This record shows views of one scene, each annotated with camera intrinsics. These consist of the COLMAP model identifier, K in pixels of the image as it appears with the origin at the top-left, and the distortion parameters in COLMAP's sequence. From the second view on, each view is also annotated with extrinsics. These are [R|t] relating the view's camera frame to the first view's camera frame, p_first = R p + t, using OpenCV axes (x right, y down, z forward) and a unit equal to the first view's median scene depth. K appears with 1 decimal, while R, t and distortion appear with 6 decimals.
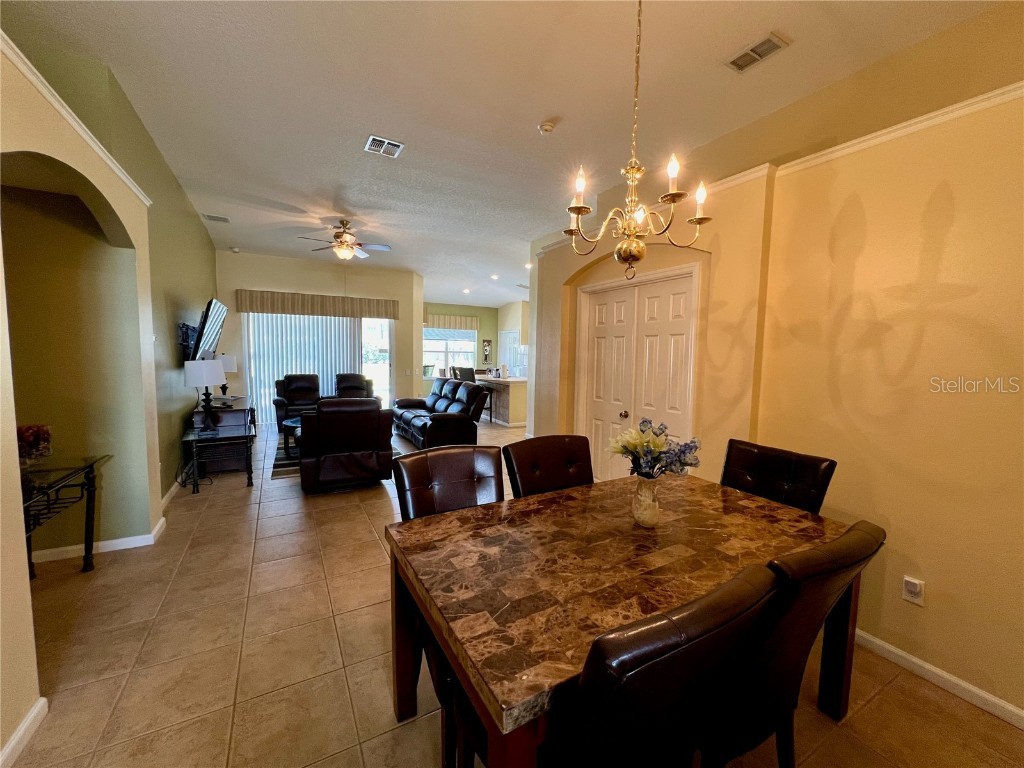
lens RADIAL K [[410.6, 0, 514.6], [0, 410.6, 384.0], [0, 0, 1]] dist [-0.002931, 0.000065]
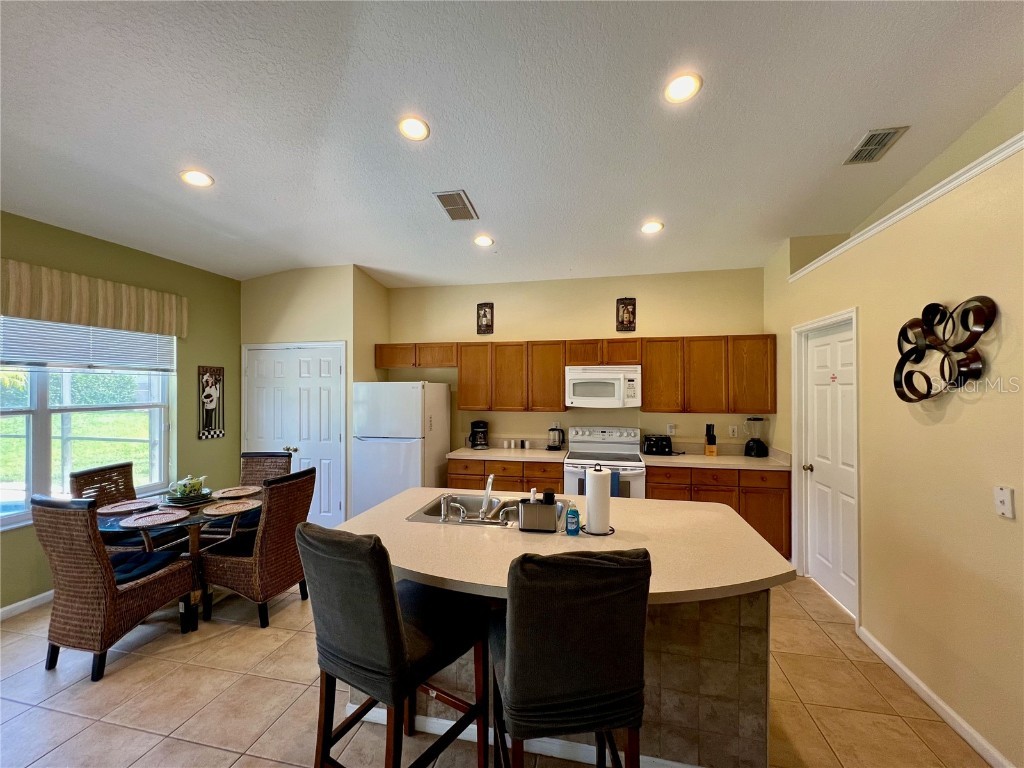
lens RADIAL K [[410.6, 0, 513.6], [0, 410.6, 385.9], [0, 0, 1]] dist [-0.002931, 0.000065]
pose [[0.665830, -0.017494, 0.745898, -0.369308], [0.071597, 0.996610, -0.040536, -0.144890], [-0.742660, 0.080394, 0.664825, 1.417612]]
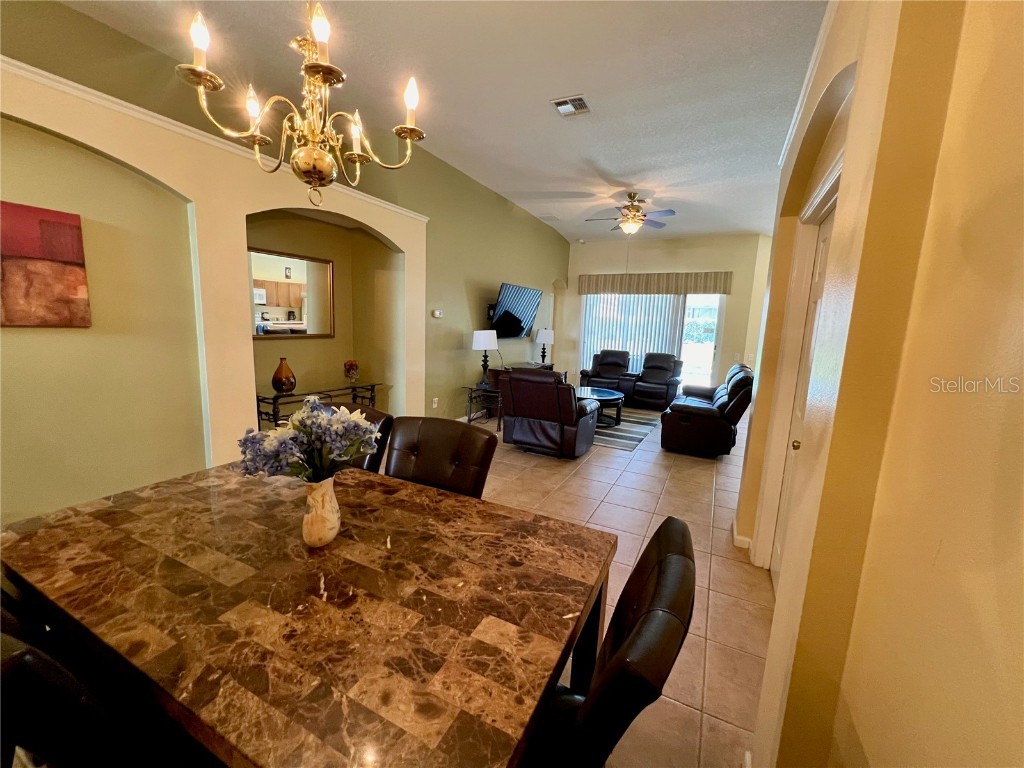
lens RADIAL K [[410.6, 0, 511.2], [0, 410.6, 384.0], [0, 0, 1]] dist [-0.002931, 0.000065]
pose [[0.550963, 0.127880, -0.824674, 0.322357], [-0.094316, 0.991400, 0.090721, -0.011469], [0.829183, 0.027796, 0.558286, 0.258109]]
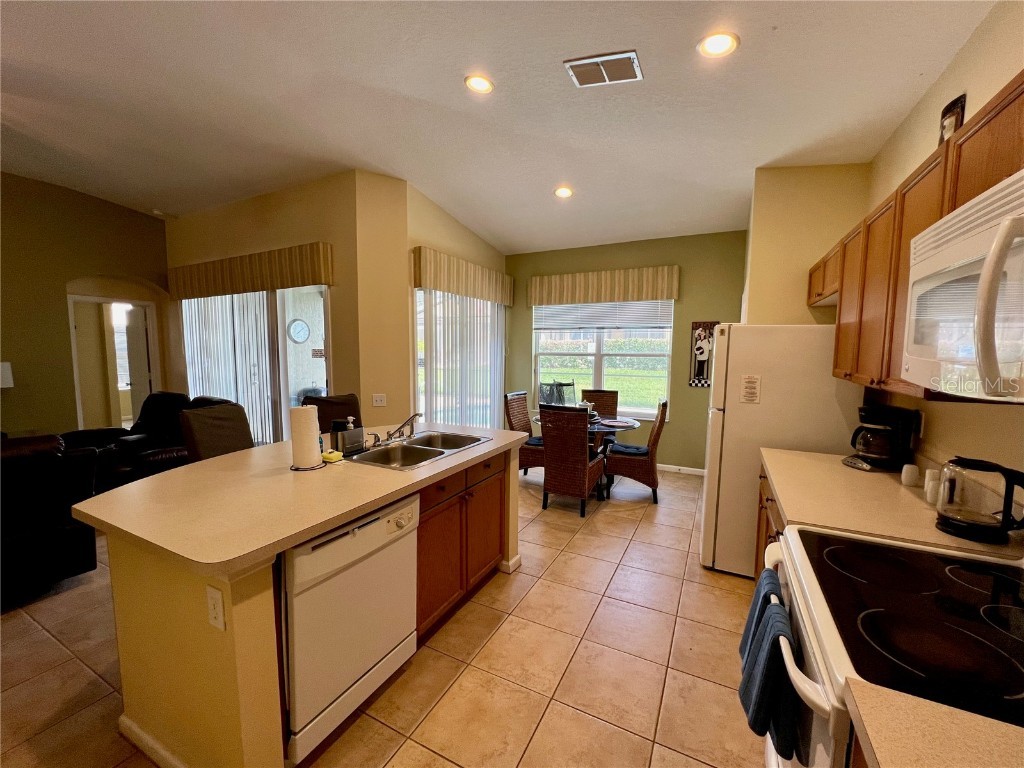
lens RADIAL K [[410.6, 0, 511.8], [0, 410.6, 385.4], [0, 0, 1]] dist [-0.002931, 0.000065]
pose [[0.549875, 0.053453, -0.833535, 0.366401], [-0.061480, 0.997833, 0.023431, -0.115310], [0.832981, 0.038362, 0.551970, 1.565535]]
